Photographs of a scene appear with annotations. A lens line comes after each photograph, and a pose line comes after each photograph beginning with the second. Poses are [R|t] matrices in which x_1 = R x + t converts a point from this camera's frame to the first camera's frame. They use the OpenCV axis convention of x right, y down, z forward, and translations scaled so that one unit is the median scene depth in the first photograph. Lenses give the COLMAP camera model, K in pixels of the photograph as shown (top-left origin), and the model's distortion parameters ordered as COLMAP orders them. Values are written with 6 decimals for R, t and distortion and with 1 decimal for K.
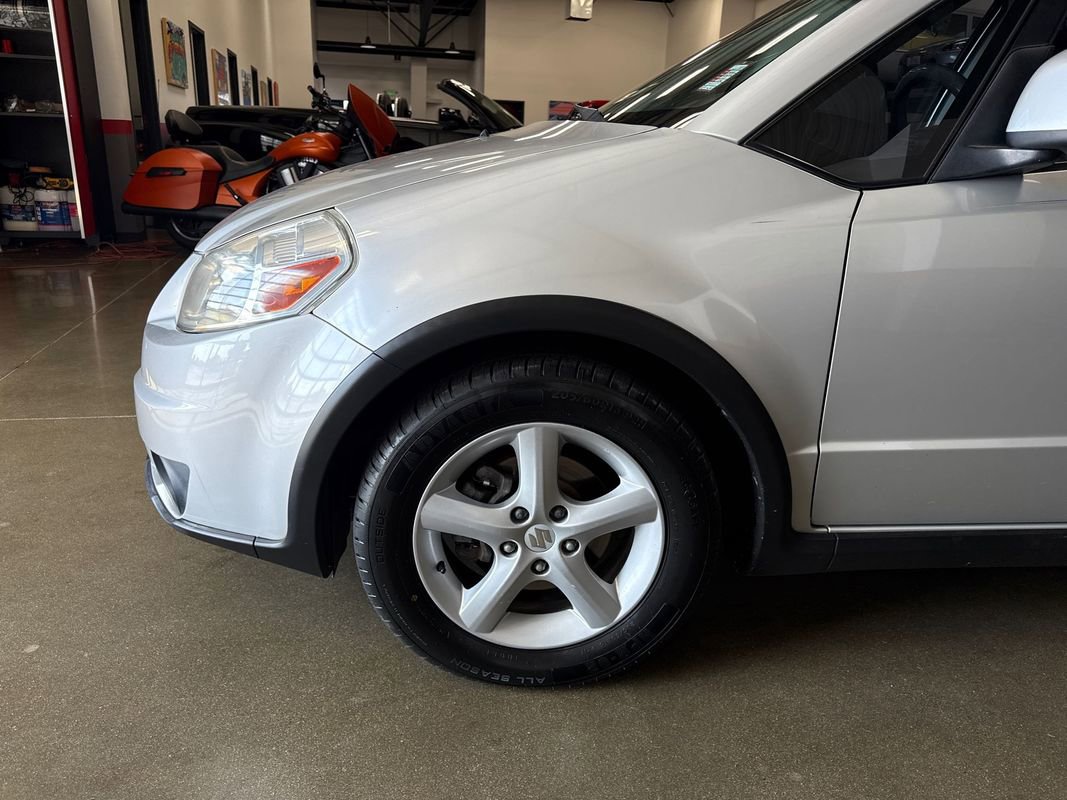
lens RADIAL K [[771.9, 0, 524.8], [0, 771.9, 388.7], [0, 0, 1]] dist [-0.005552, 0.002041]
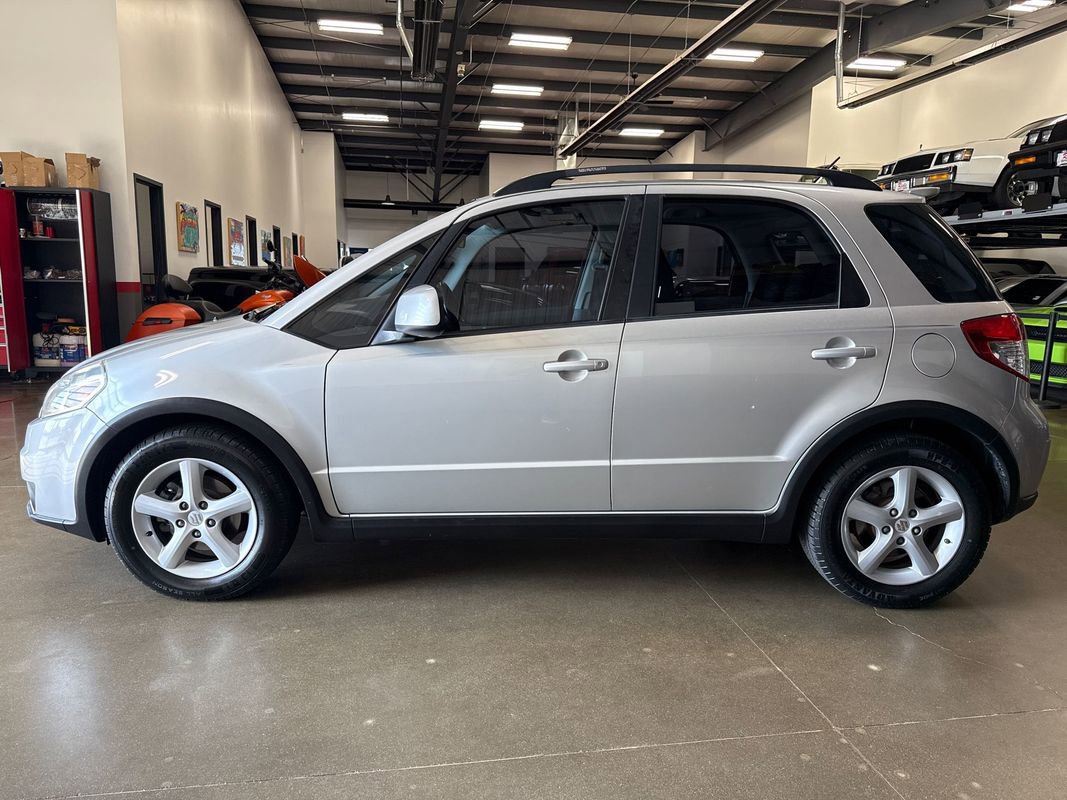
lens RADIAL K [[759.1, 0, 526.9], [0, 759.1, 399.0], [0, 0, 1]] dist [0.007140, -0.009886]
pose [[0.998602, -0.007664, -0.052307, 0.869916], [-0.000202, 0.988876, -0.148742, 0.157583], [0.052865, 0.148544, 0.987492, -0.850138]]
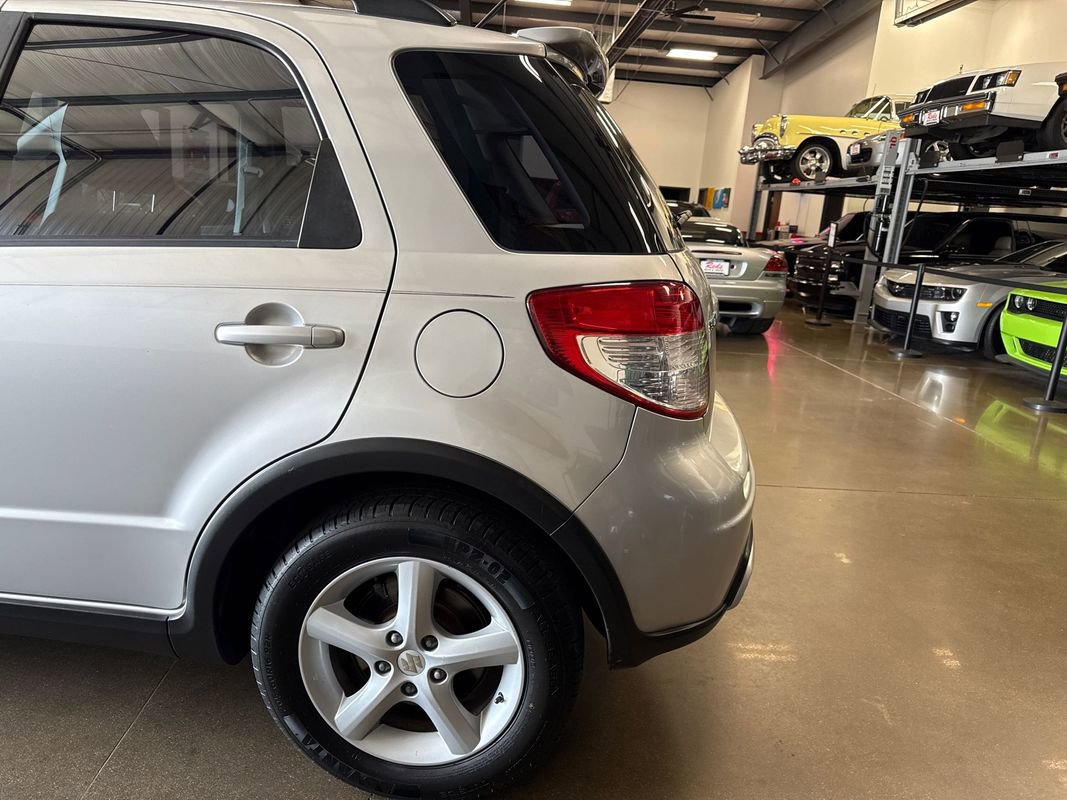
lens RADIAL K [[769.1, 0, 536.2], [0, 769.1, 390.9], [0, 0, 1]] dist [0.002532, -0.004420]
pose [[0.987560, 0.073460, -0.139026, 1.902556], [-0.084902, 0.993313, -0.078236, -0.087914], [0.132349, 0.089067, 0.987193, 0.024847]]
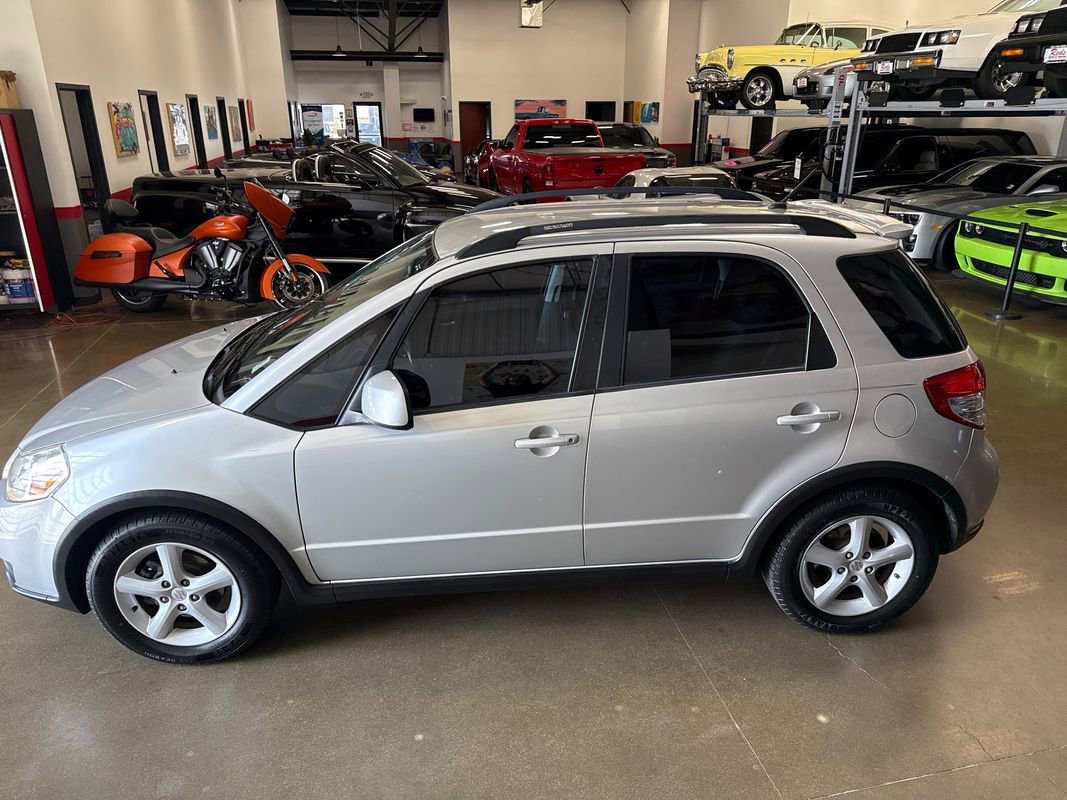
lens RADIAL K [[761.3, 0, 538.7], [0, 761.3, 396.1], [0, 0, 1]] dist [0.000638, -0.002590]
pose [[0.999328, -0.035467, -0.009272, 0.893332], [0.035914, 0.997916, 0.053614, -0.360228], [0.007351, -0.053911, 0.998519, -0.879363]]
